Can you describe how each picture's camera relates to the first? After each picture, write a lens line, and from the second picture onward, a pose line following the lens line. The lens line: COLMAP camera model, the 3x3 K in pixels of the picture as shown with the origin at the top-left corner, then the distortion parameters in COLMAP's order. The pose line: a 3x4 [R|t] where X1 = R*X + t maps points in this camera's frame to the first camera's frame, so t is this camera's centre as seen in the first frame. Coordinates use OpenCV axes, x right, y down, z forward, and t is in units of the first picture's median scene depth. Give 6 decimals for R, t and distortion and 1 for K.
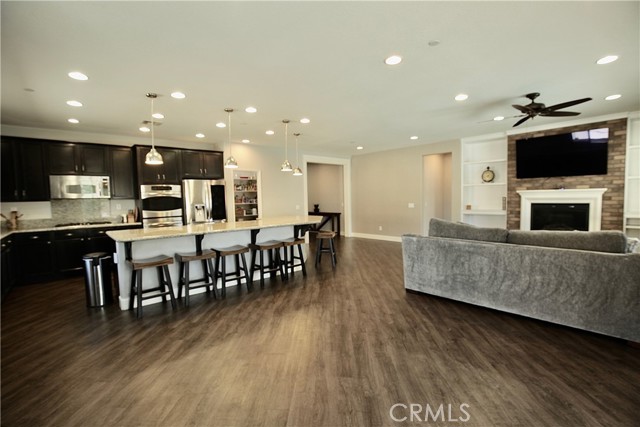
lens RADIAL K [[290.8, 0, 320.0], [0, 290.8, 213.5], [0, 0, 1]] dist [-0.028766, 0.000215]
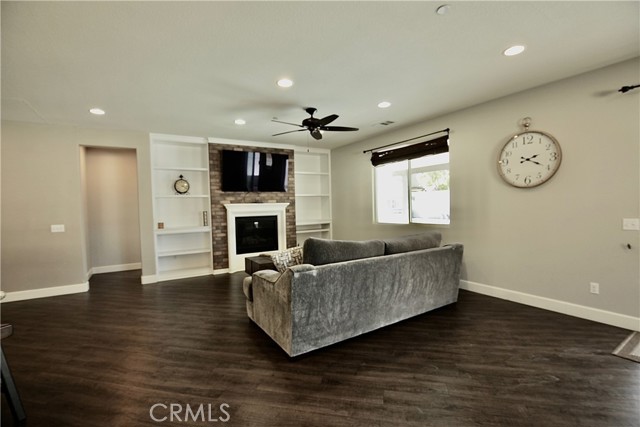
lens RADIAL K [[290.8, 0, 320.0], [0, 290.8, 213.5], [0, 0, 1]] dist [-0.028766, 0.000215]
pose [[0.164520, -0.011799, 0.986303, -0.192305], [0.071325, 0.997453, 0.000035, -0.026973], [-0.983792, 0.070342, 0.164943, 0.542159]]
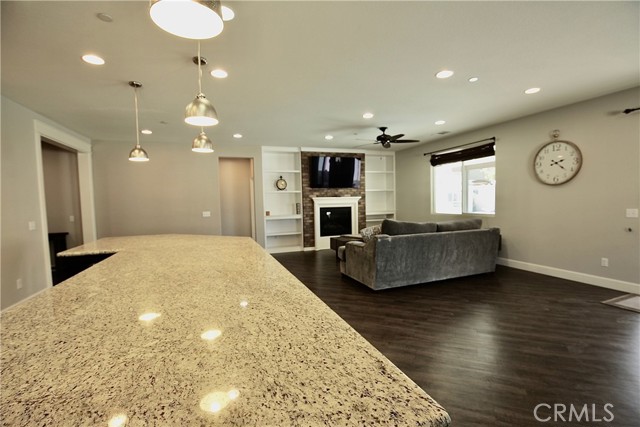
lens RADIAL K [[290.8, 0, 320.0], [0, 290.8, 213.5], [0, 0, 1]] dist [-0.028766, 0.000215]
pose [[0.356505, -0.031317, 0.933768, -0.465867], [0.064394, 0.997885, 0.008882, -0.021085], [-0.932072, 0.056963, 0.357768, 0.530218]]
